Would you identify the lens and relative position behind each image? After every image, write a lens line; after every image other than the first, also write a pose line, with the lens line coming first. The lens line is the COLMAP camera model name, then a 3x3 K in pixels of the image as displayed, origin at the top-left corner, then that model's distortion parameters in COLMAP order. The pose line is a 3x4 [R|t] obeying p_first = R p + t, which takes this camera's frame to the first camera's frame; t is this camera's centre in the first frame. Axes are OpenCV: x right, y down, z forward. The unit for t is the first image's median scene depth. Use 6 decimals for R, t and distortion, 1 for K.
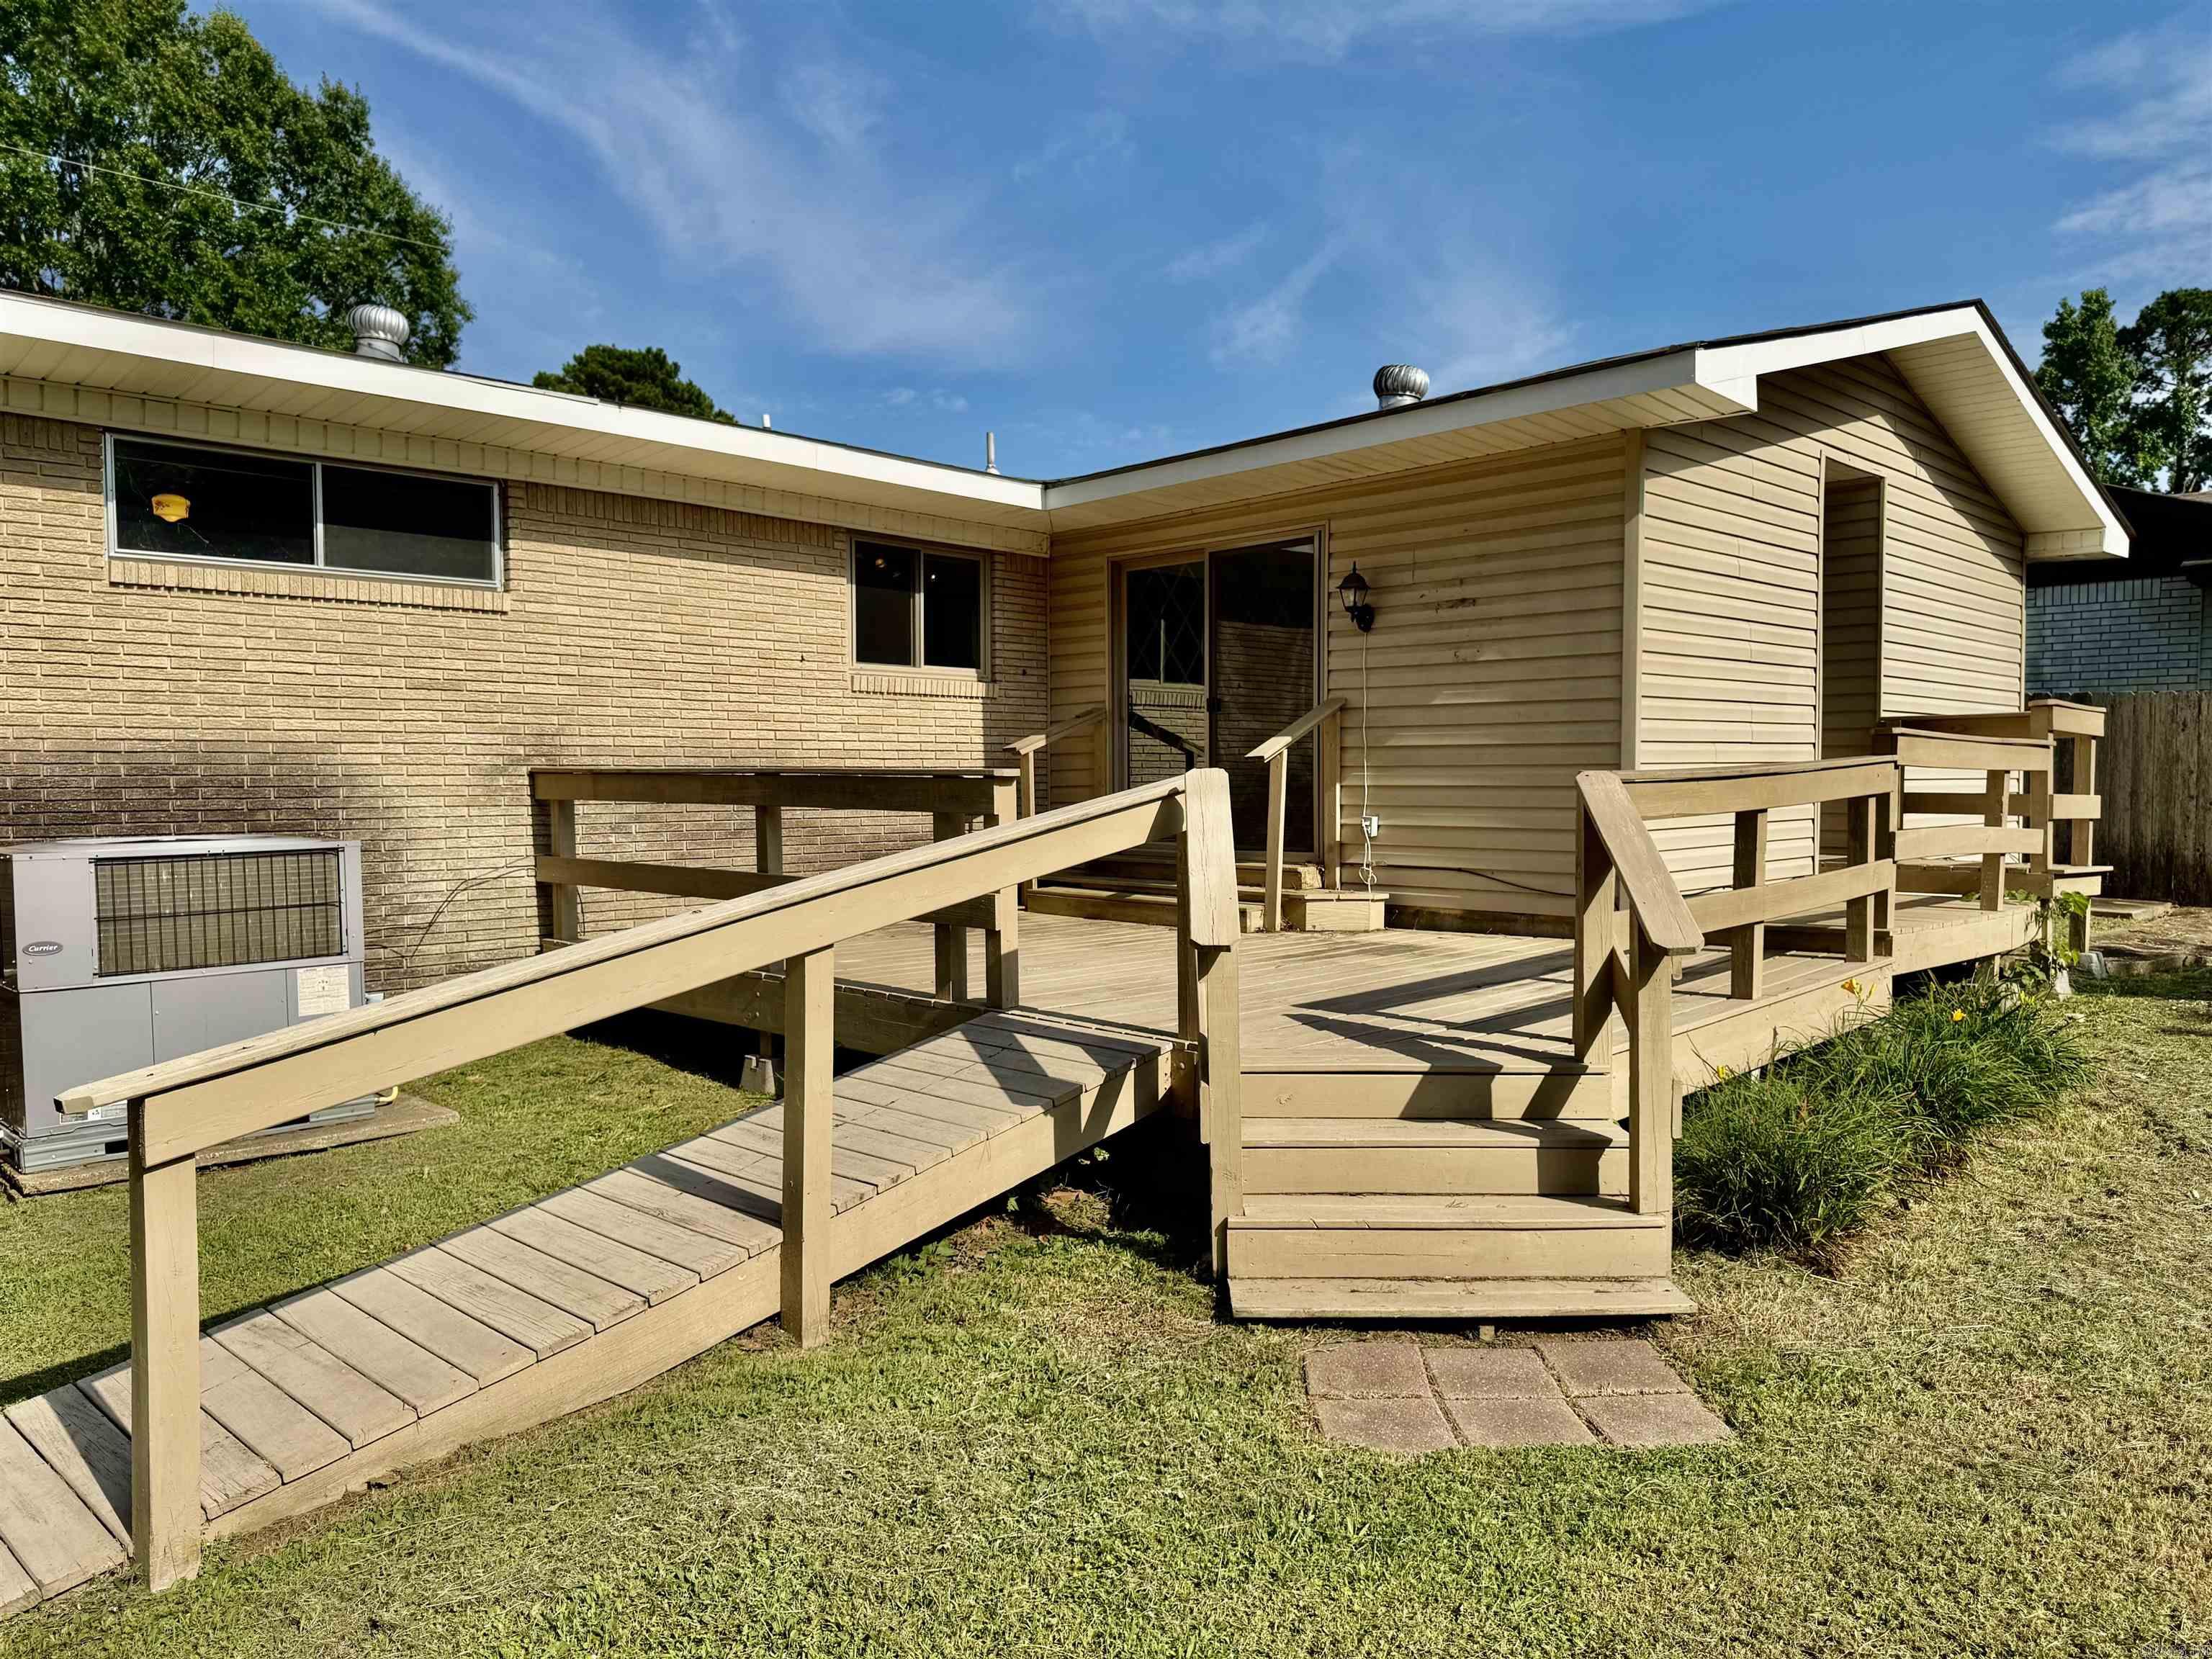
lens RADIAL K [[1565.9, 0, 1110.0], [0, 1565.9, 836.1], [0, 0, 1]] dist [0.085015, -0.096804]
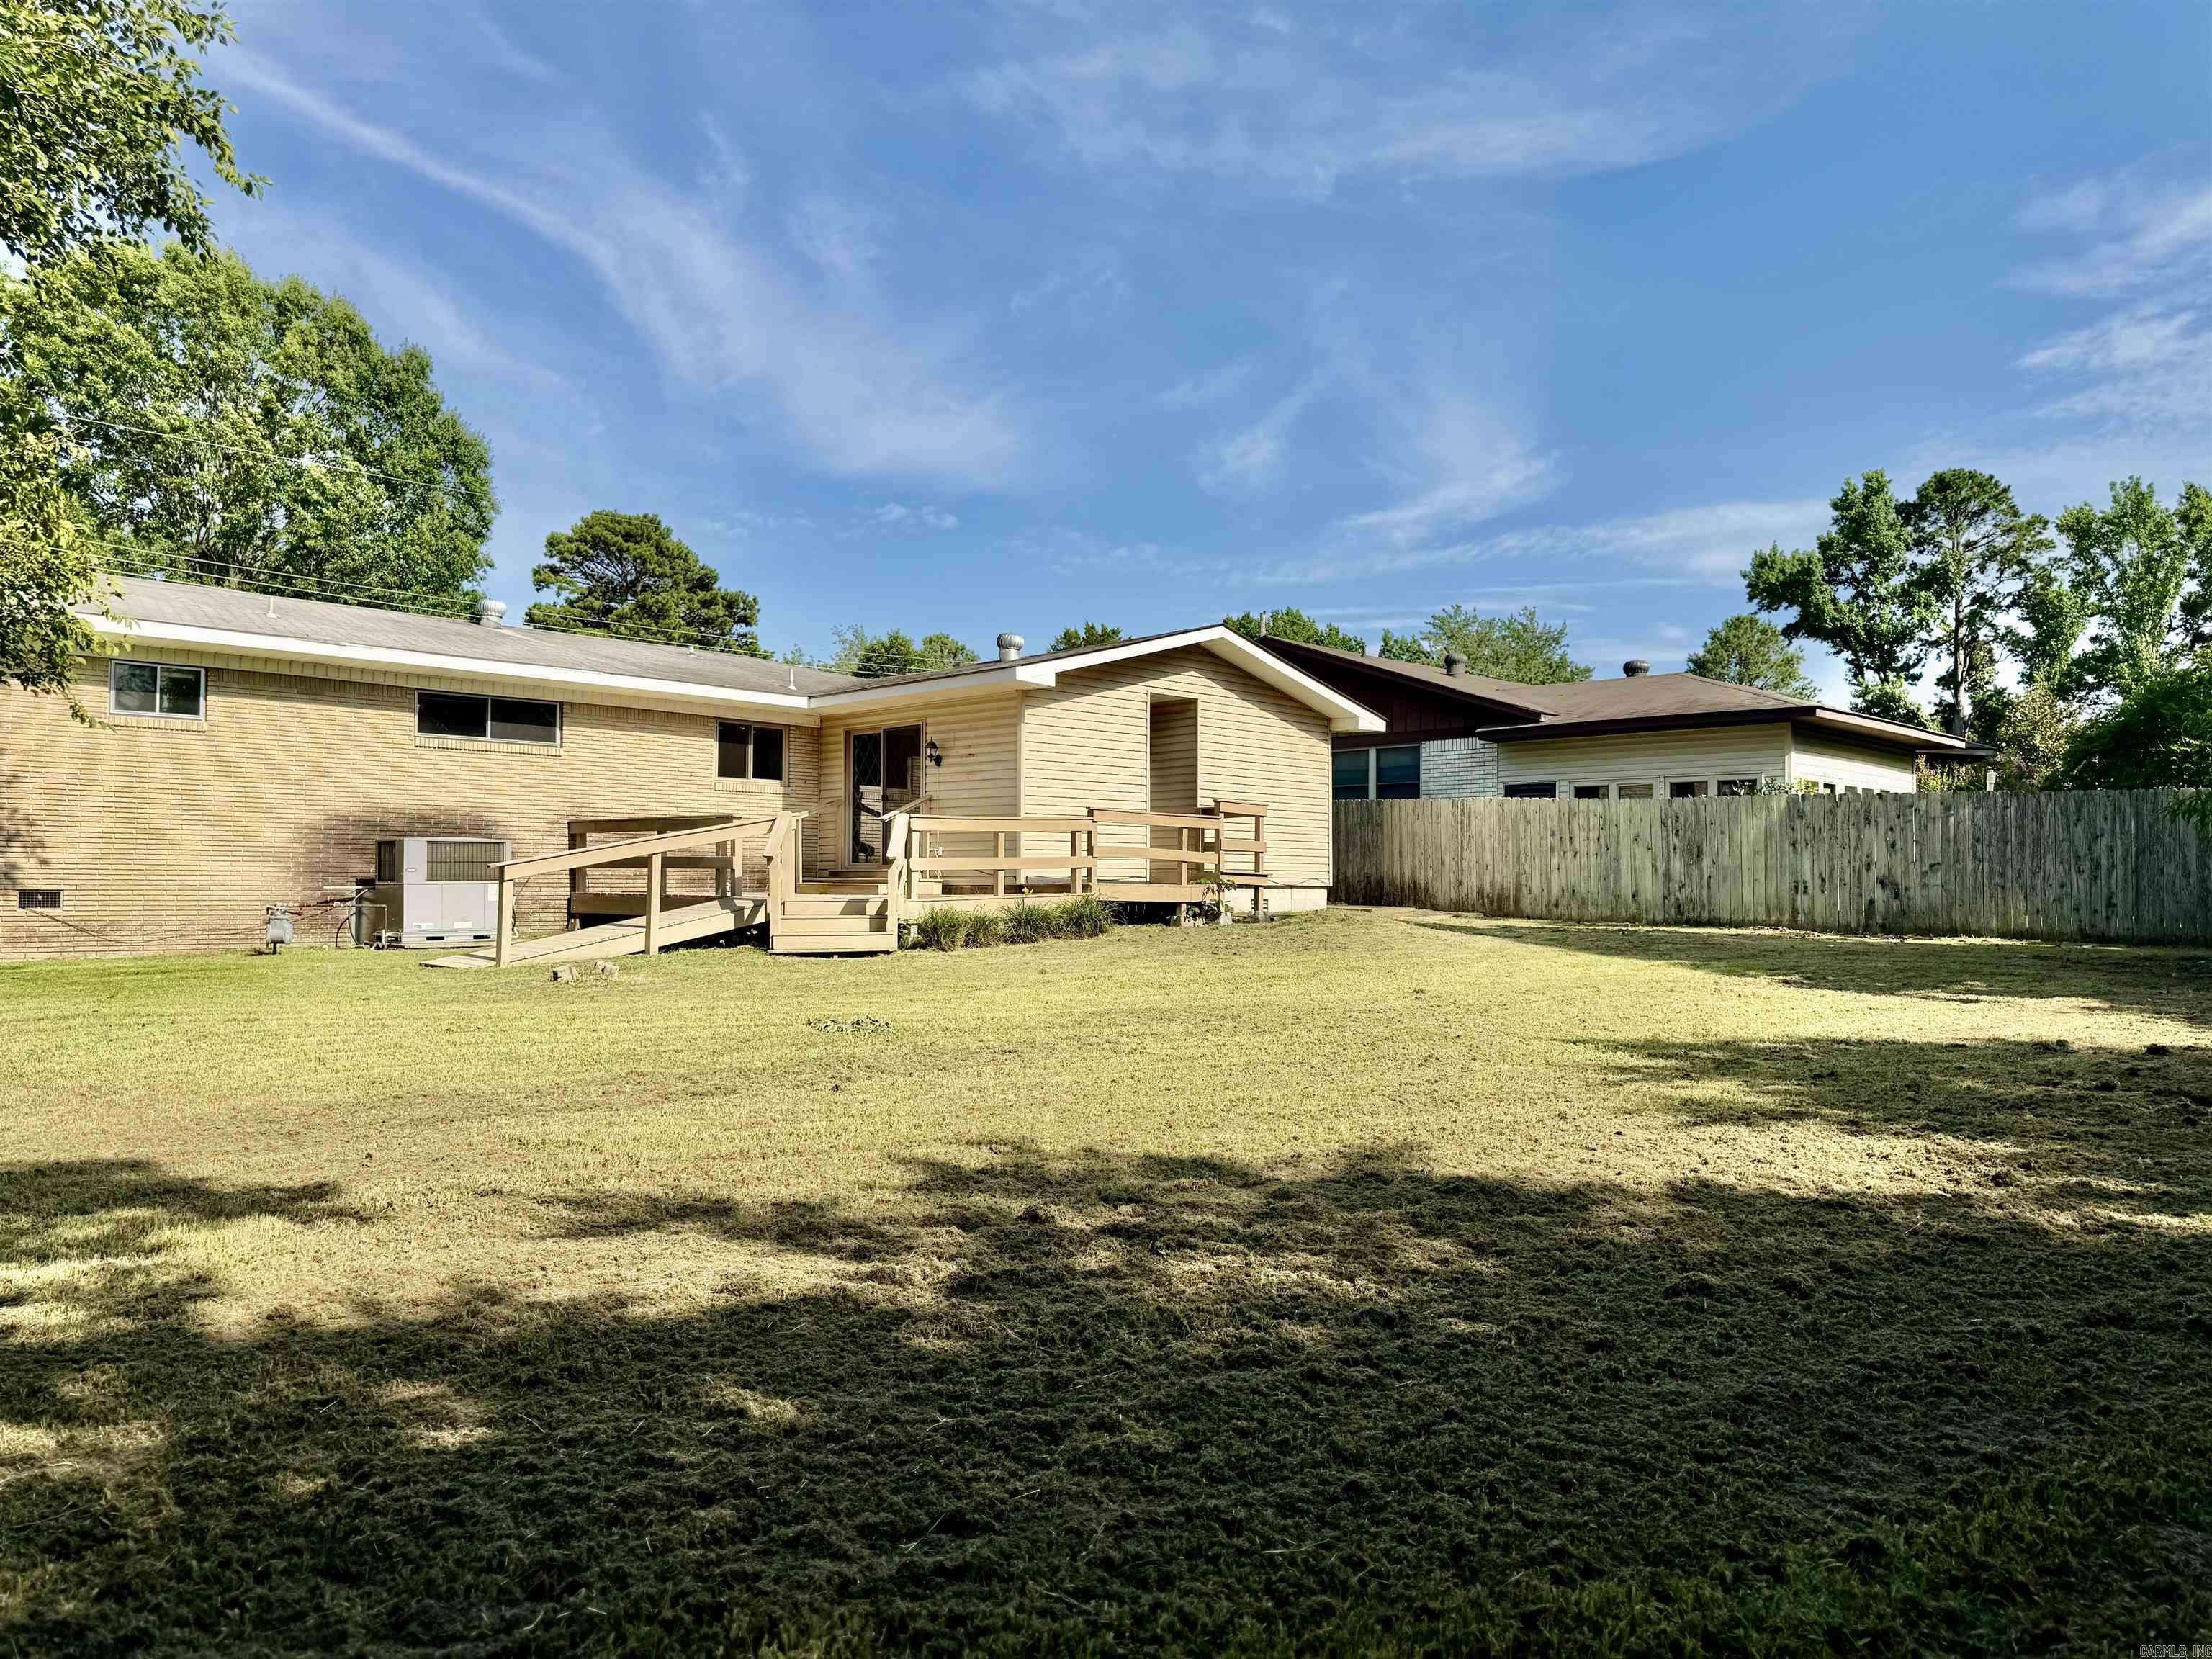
lens RADIAL K [[1565.9, 0, 1106.5], [0, 1565.9, 852.4], [0, 0, 1]] dist [0.085015, -0.096804]
pose [[0.999964, 0.007916, 0.003208, 0.048801], [-0.007703, 0.998070, -0.061620, 0.016229], [-0.003690, 0.061593, 0.998094, -0.154129]]
